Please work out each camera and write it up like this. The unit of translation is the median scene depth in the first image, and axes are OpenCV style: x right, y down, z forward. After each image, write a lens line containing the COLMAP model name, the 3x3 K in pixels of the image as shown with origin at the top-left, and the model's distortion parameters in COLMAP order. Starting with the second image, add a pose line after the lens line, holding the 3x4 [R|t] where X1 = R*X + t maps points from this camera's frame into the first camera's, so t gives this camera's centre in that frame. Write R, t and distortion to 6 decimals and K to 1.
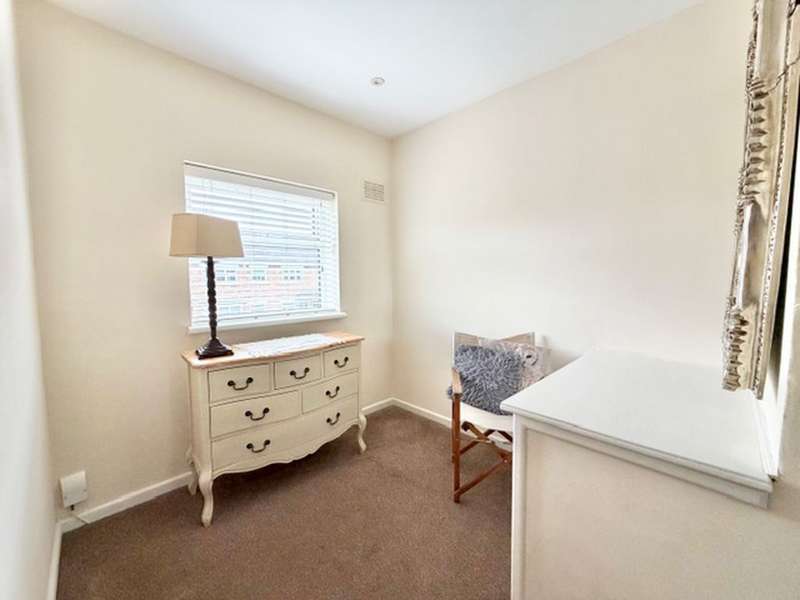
lens RADIAL K [[319.4, 0, 396.0], [0, 319.4, 300.2], [0, 0, 1]] dist [-0.002297, -0.000016]
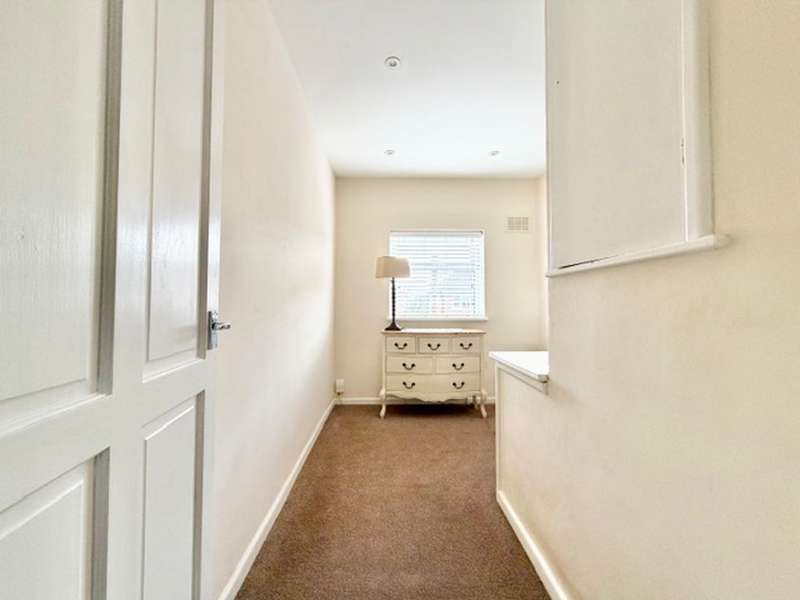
lens RADIAL K [[319.4, 0, 396.0], [0, 319.4, 300.2], [0, 0, 1]] dist [-0.002297, -0.000016]
pose [[0.729837, -0.003505, -0.683612, 0.704386], [-0.059683, 0.995842, -0.068825, 0.122515], [0.681011, 0.091031, 0.726593, -0.352088]]
